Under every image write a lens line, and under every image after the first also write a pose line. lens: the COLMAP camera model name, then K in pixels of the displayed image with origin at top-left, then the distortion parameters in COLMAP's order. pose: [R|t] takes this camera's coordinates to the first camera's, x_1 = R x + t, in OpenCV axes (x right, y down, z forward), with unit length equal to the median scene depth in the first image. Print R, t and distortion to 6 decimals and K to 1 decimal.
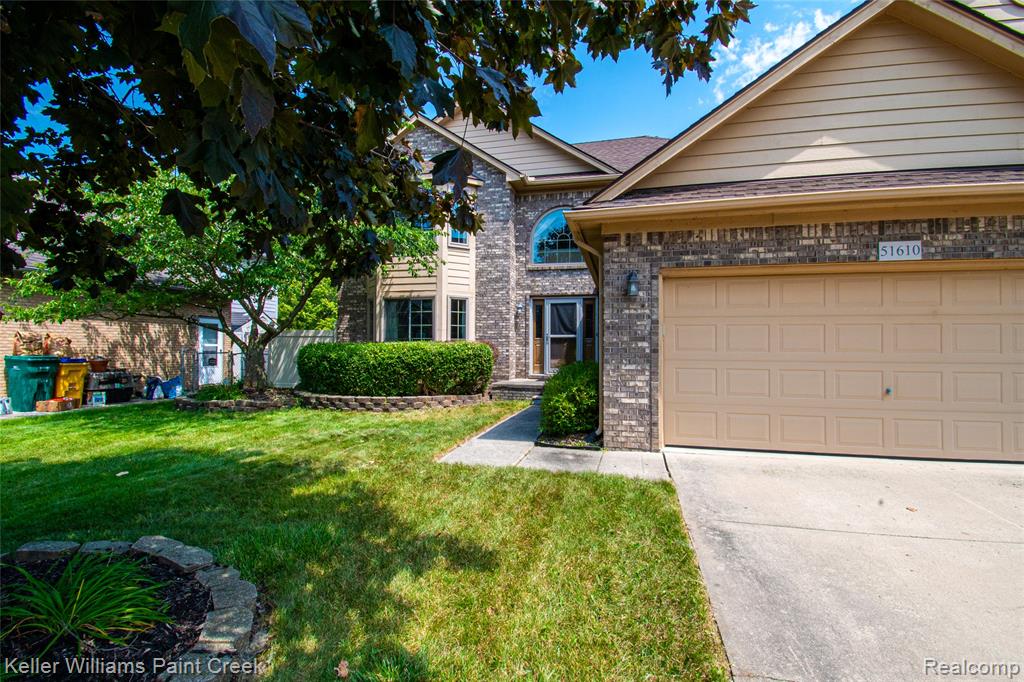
lens RADIAL K [[451.1, 0, 511.7], [0, 451.1, 340.9], [0, 0, 1]] dist [0.000179, 0.000000]
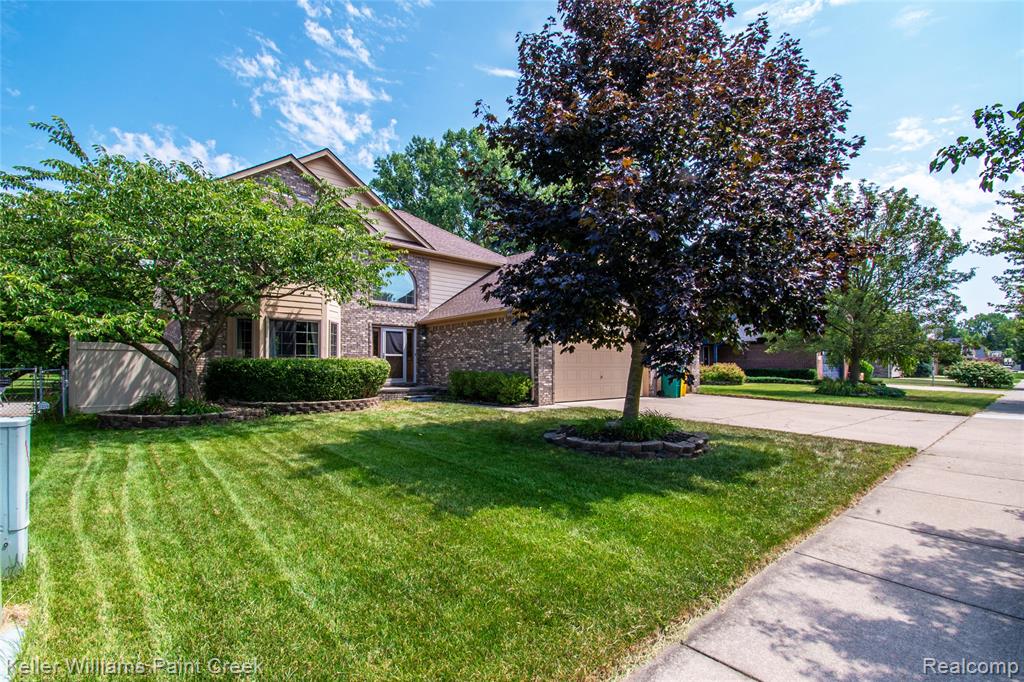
lens RADIAL K [[451.1, 0, 509.0], [0, 451.1, 363.8], [0, 0, 1]] dist [0.000179, 0.000000]
pose [[0.608000, 0.000092, 0.793937, -0.798935], [-0.007526, 0.999956, 0.005647, 0.006134], [-0.793902, -0.009408, 0.607974, -0.128761]]
